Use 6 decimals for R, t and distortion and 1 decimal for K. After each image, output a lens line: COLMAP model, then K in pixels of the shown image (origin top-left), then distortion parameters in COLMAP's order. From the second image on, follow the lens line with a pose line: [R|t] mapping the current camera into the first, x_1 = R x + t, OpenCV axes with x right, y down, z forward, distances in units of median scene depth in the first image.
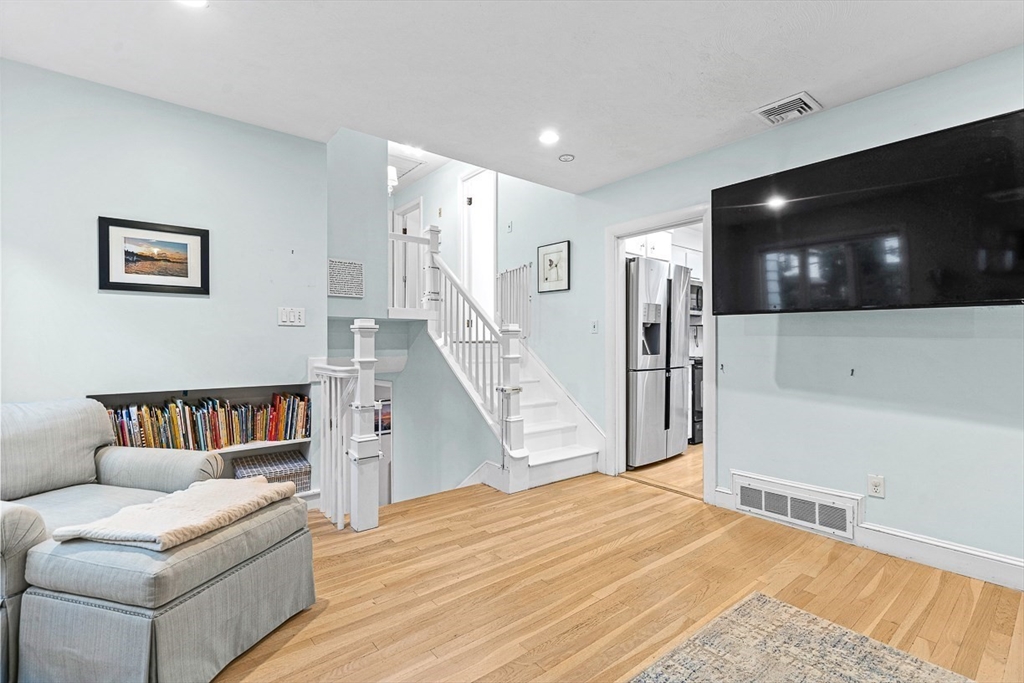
lens RADIAL K [[467.4, 0, 512.0], [0, 467.4, 341.5], [0, 0, 1]] dist [-0.001527, -0.000251]
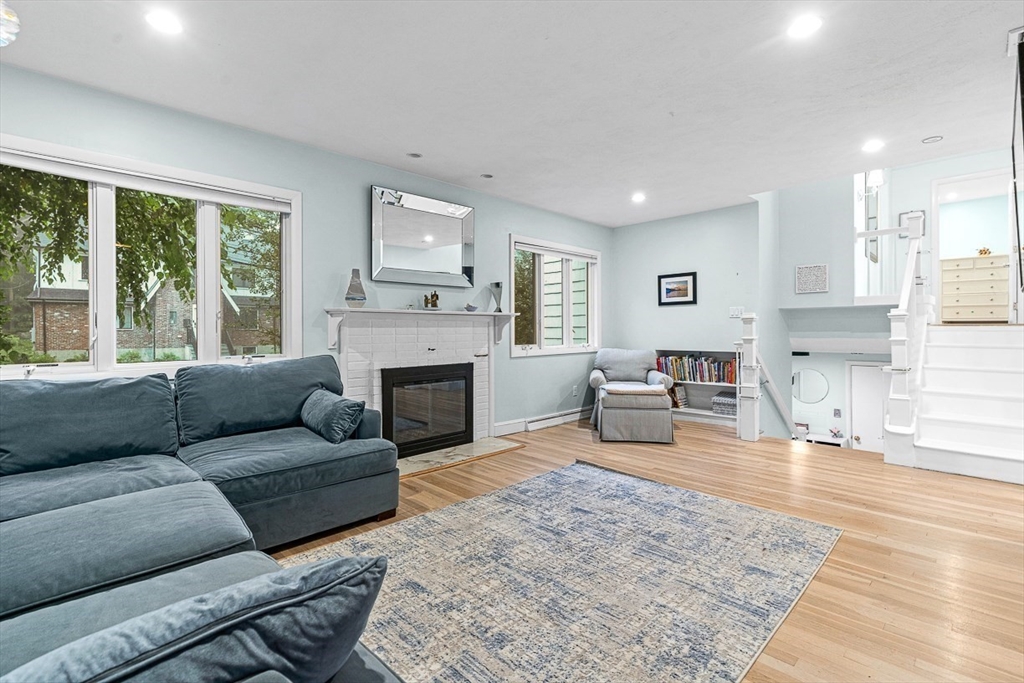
lens RADIAL K [[468.1, 0, 509.8], [0, 468.1, 331.8], [0, 0, 1]] dist [-0.002232, -0.000012]
pose [[0.090404, 0.004233, -0.995896, 1.425501], [0.008766, 0.999949, 0.005046, 0.002572], [0.995867, -0.009186, 0.090362, 0.018875]]
